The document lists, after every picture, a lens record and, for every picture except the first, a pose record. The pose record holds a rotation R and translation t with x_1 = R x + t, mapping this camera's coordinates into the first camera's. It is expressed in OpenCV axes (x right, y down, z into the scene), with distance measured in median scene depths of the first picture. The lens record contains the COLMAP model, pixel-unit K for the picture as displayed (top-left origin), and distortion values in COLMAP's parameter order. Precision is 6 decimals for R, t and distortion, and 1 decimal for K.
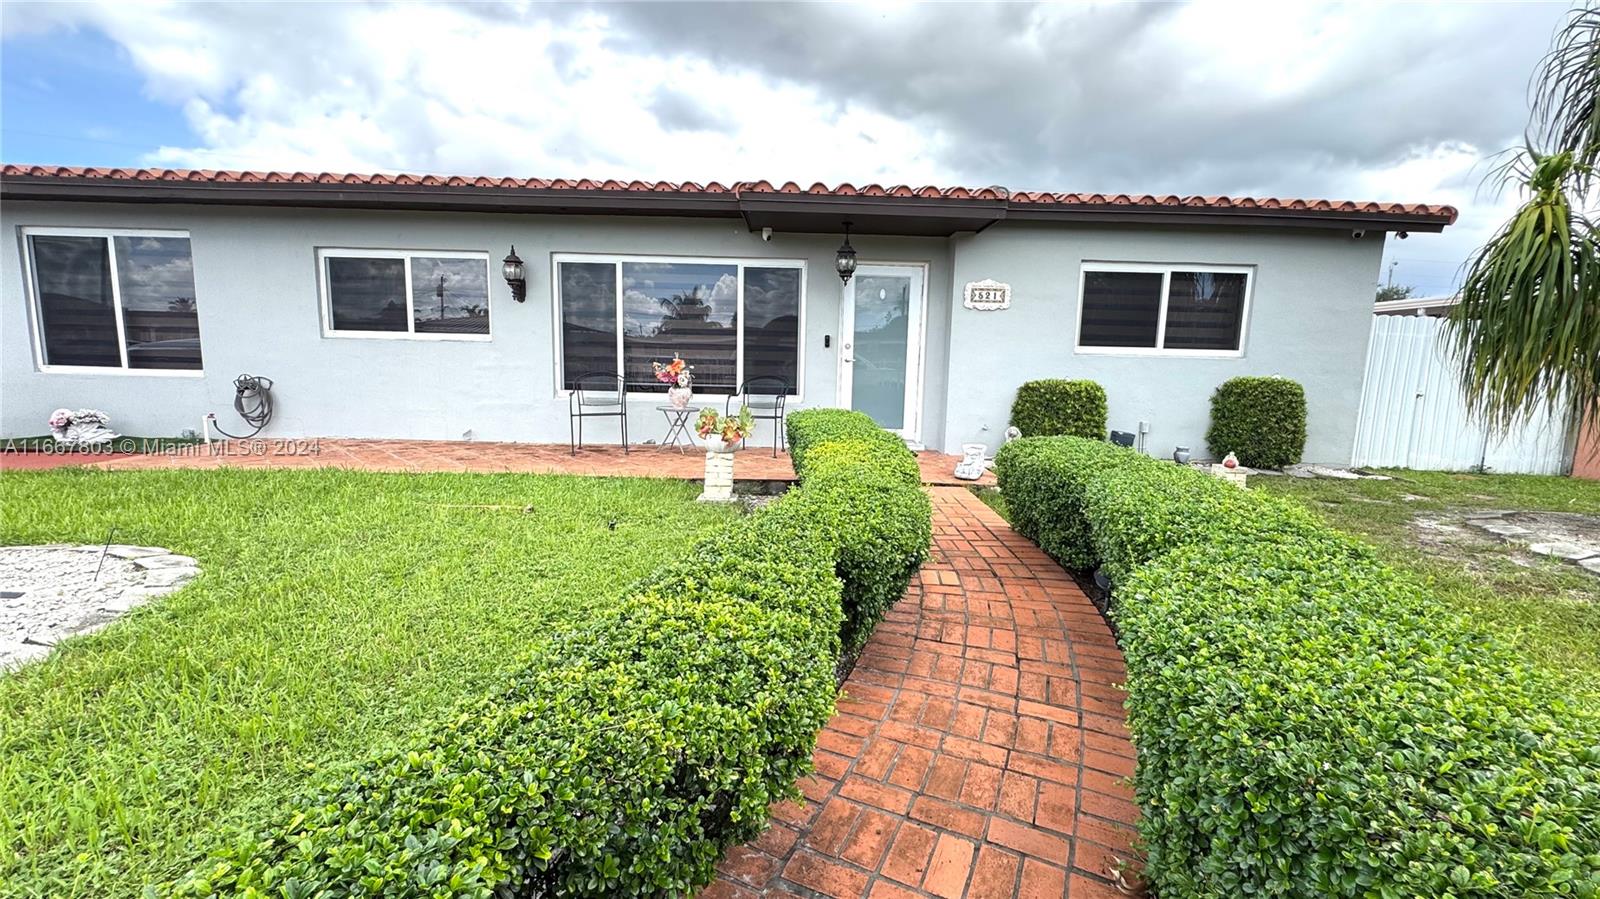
lens RADIAL K [[641.5, 0, 805.3], [0, 641.5, 451.6], [0, 0, 1]] dist [-0.002423, 0.000698]
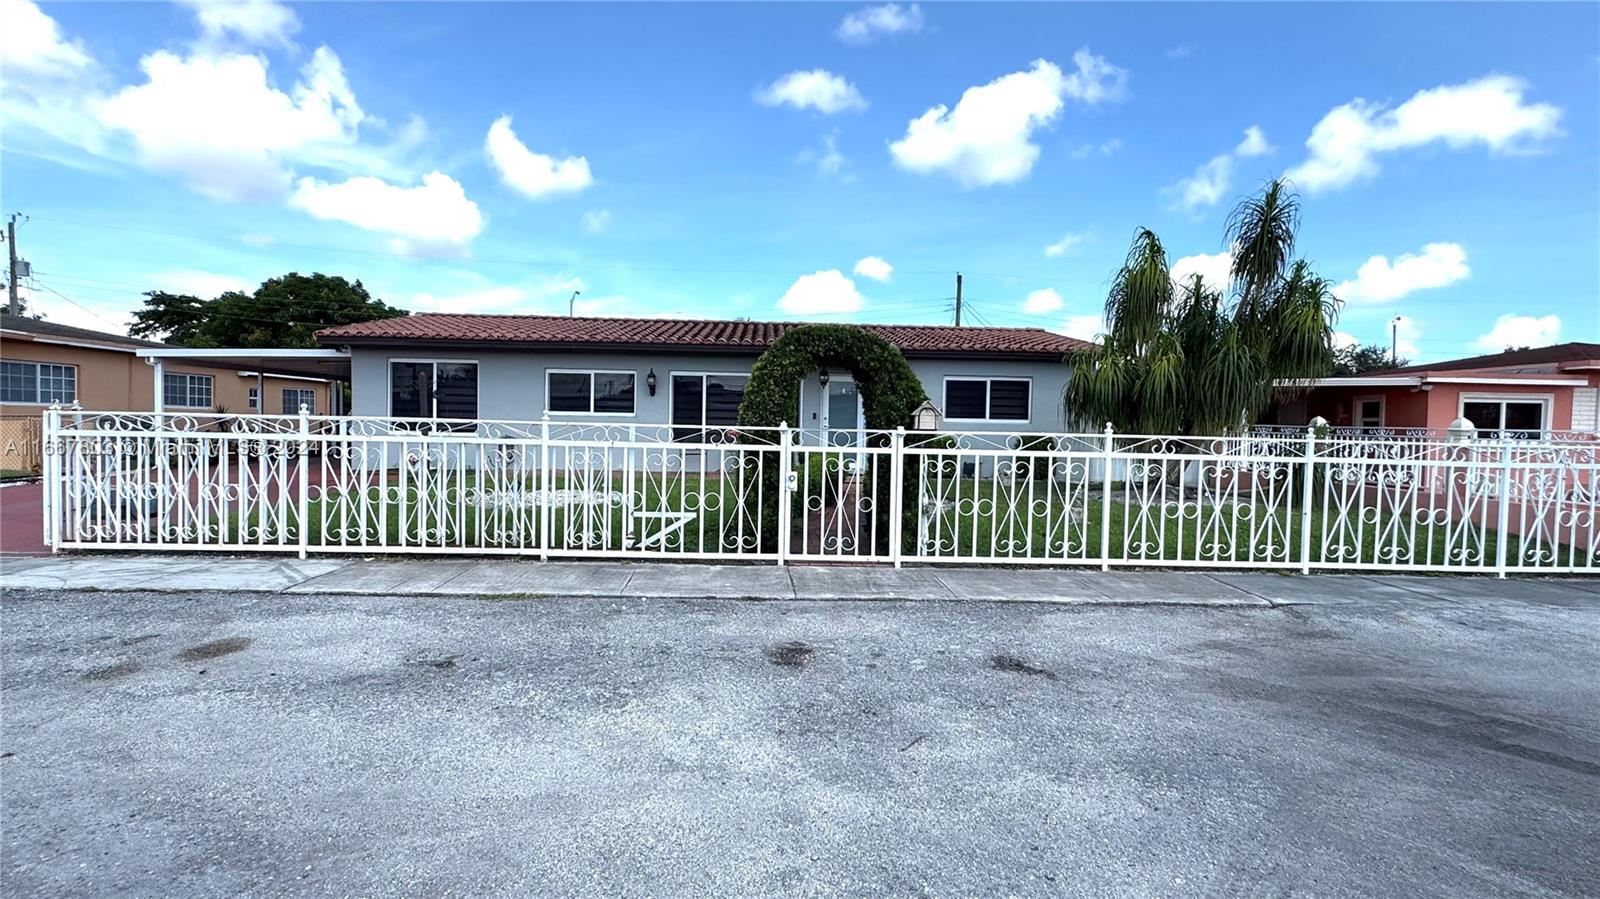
lens RADIAL K [[771.4, 0, 798.0], [0, 771.4, 444.6], [0, 0, 1]] dist [0.001002, 0.000055]
pose [[0.999711, -0.005435, 0.023431, -0.070647], [0.008189, 0.992853, -0.119063, 0.187127], [-0.022616, 0.119220, 0.992610, -1.281709]]
